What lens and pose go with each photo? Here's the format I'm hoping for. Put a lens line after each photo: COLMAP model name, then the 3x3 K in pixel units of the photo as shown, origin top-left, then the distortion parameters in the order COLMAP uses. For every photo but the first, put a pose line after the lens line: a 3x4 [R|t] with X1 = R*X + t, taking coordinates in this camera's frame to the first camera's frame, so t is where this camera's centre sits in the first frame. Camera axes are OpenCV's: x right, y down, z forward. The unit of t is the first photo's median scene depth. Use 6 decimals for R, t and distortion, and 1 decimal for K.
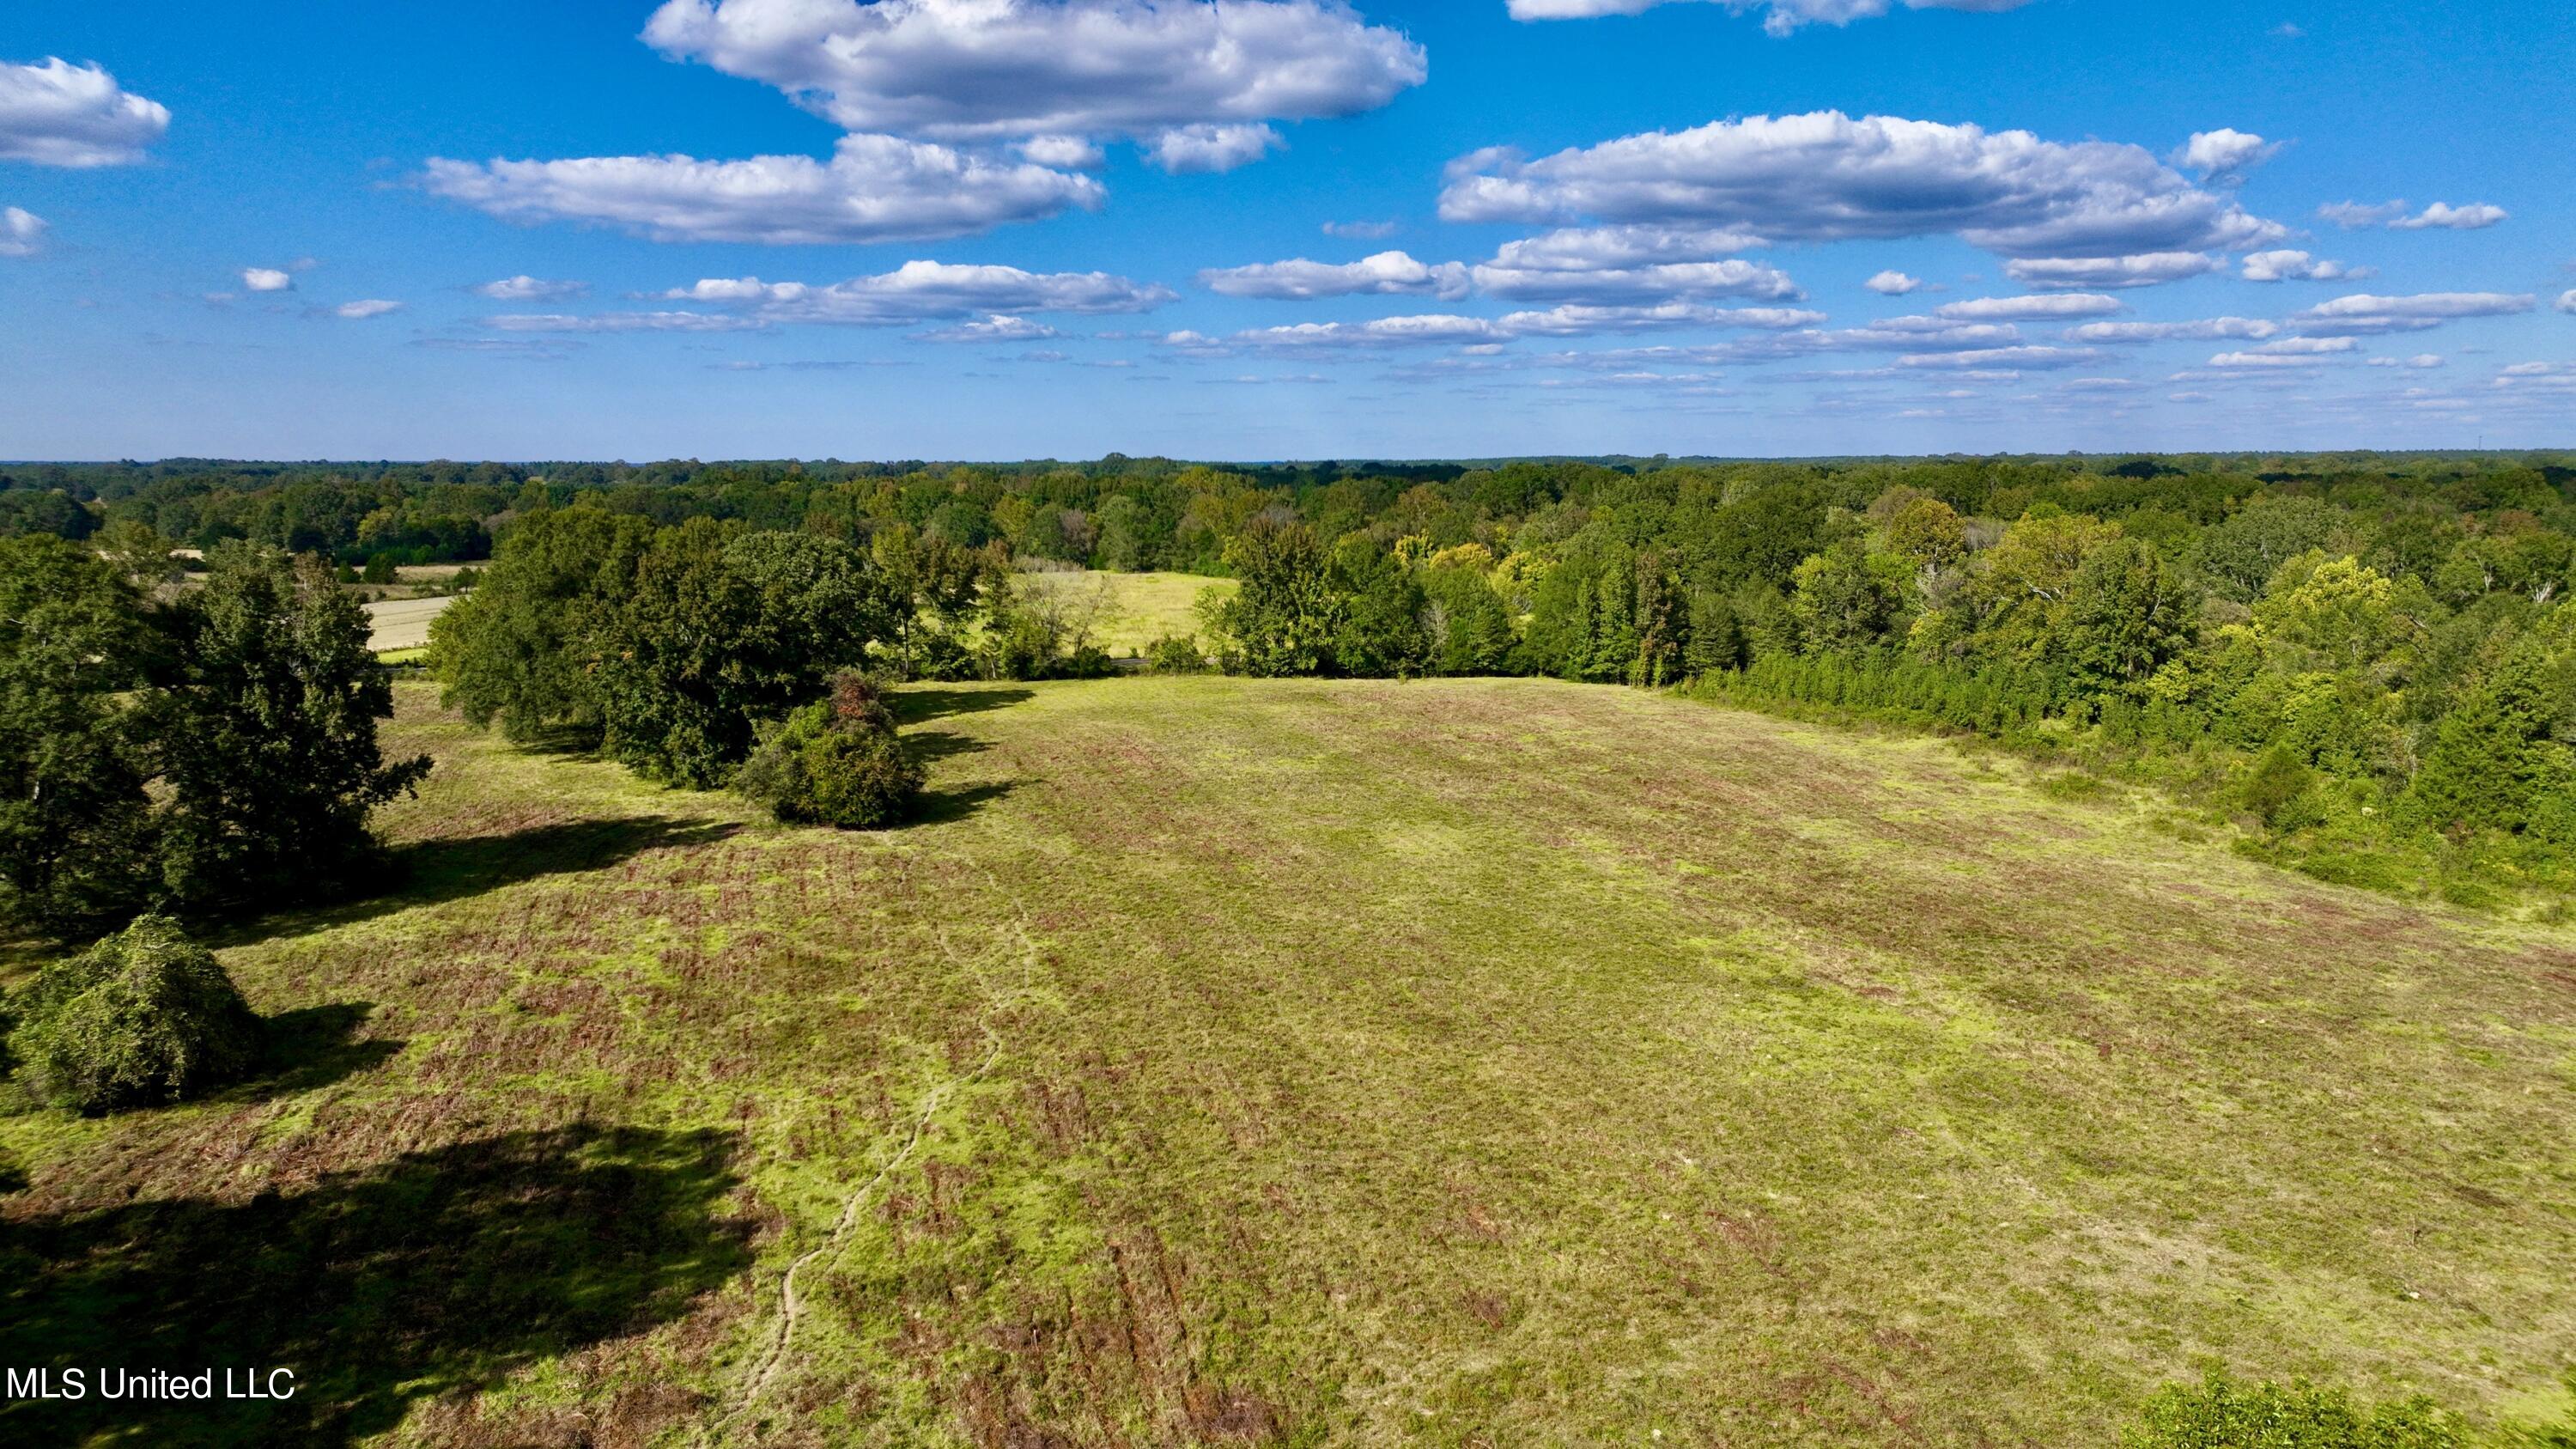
lens RADIAL K [[1843.3, 0, 1300.7], [0, 1843.3, 725.9], [0, 0, 1]] dist [-0.000169, 0.024185]
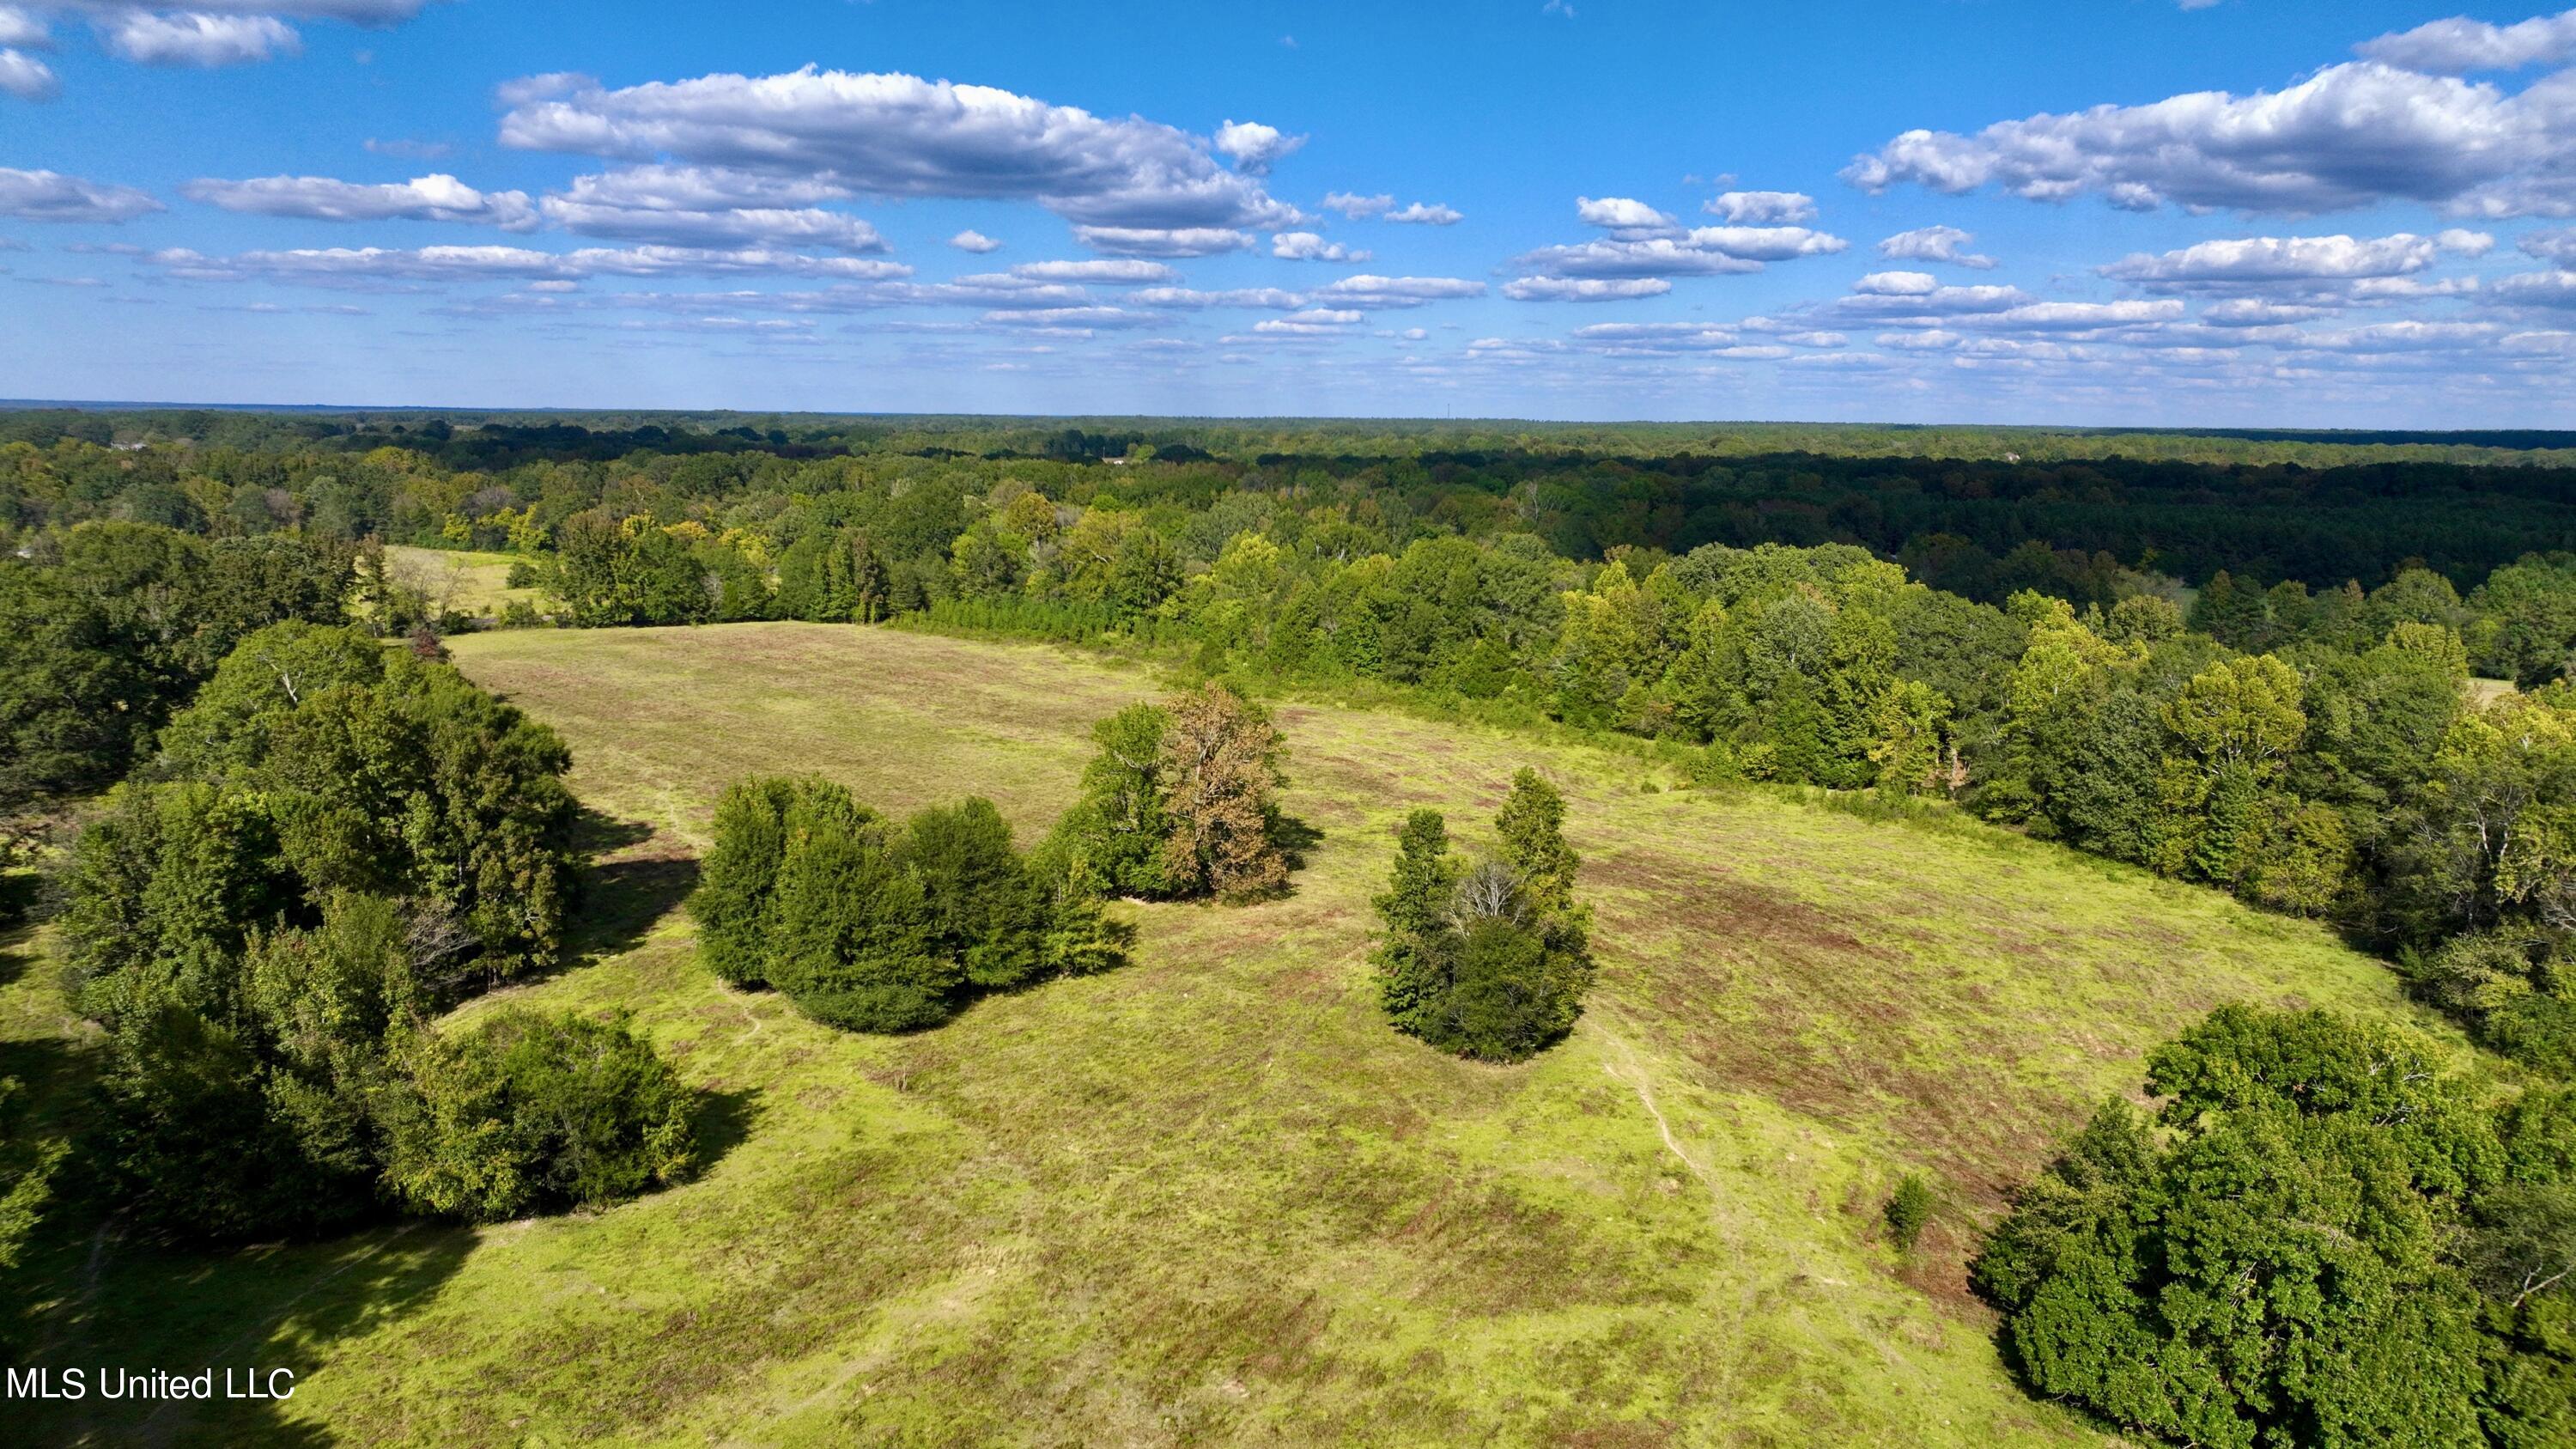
lens RADIAL K [[1843.3, 0, 1289.9], [0, 1843.3, 735.5], [0, 0, 1]] dist [-0.000169, 0.024185]
pose [[0.891480, -0.066408, 0.448166, -0.177659], [0.051673, 0.997648, 0.045042, 0.019129], [-0.450103, -0.016995, 0.892815, -0.494448]]
